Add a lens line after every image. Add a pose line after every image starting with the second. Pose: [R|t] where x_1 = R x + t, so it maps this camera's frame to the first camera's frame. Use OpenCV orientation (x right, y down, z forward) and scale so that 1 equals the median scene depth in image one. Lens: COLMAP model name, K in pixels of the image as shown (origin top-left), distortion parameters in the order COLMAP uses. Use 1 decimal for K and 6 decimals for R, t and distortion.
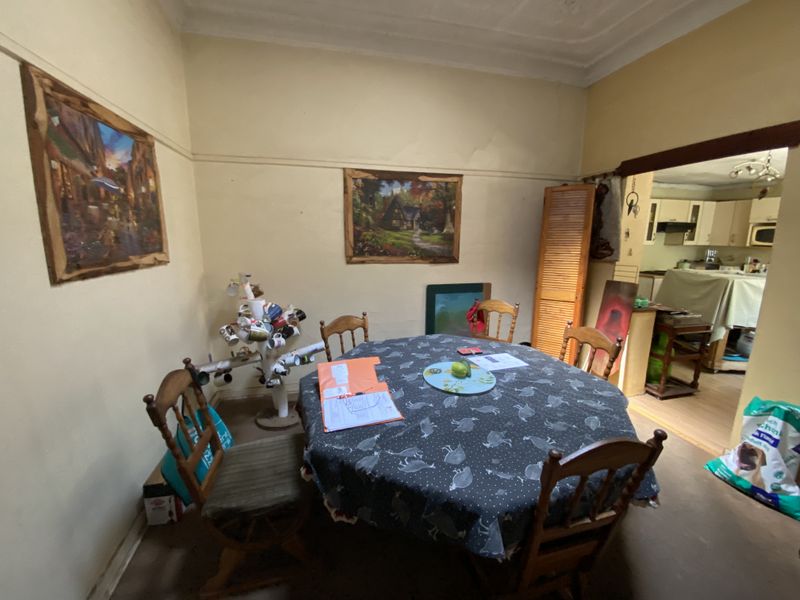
lens RADIAL K [[329.0, 0, 402.7], [0, 329.0, 304.5], [0, 0, 1]] dist [-0.010049, -0.000351]
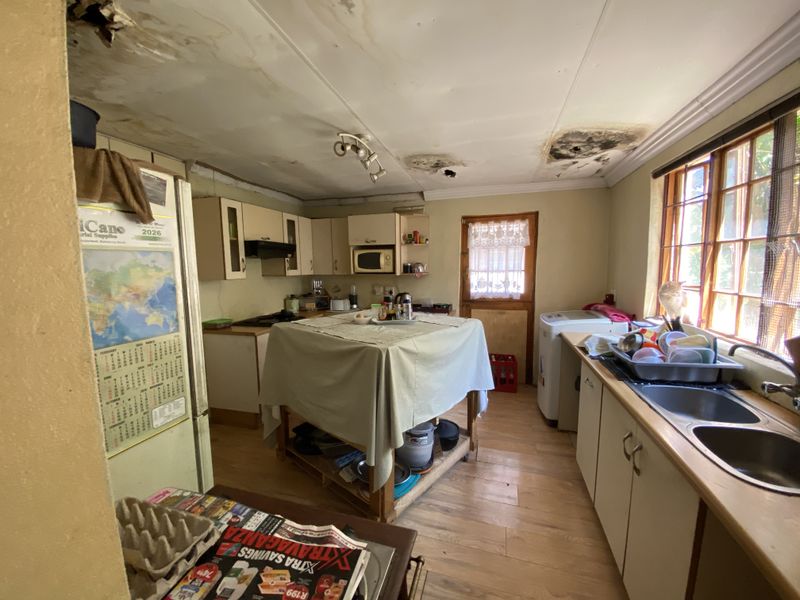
lens RADIAL K [[329.0, 0, 402.0], [0, 329.0, 300.6], [0, 0, 1]] dist [-0.010049, -0.000351]
pose [[0.499997, -0.105310, 0.859601, 0.396961], [0.189068, 0.981910, 0.010321, -0.095742], [-0.845137, 0.157363, 0.510862, 0.466530]]
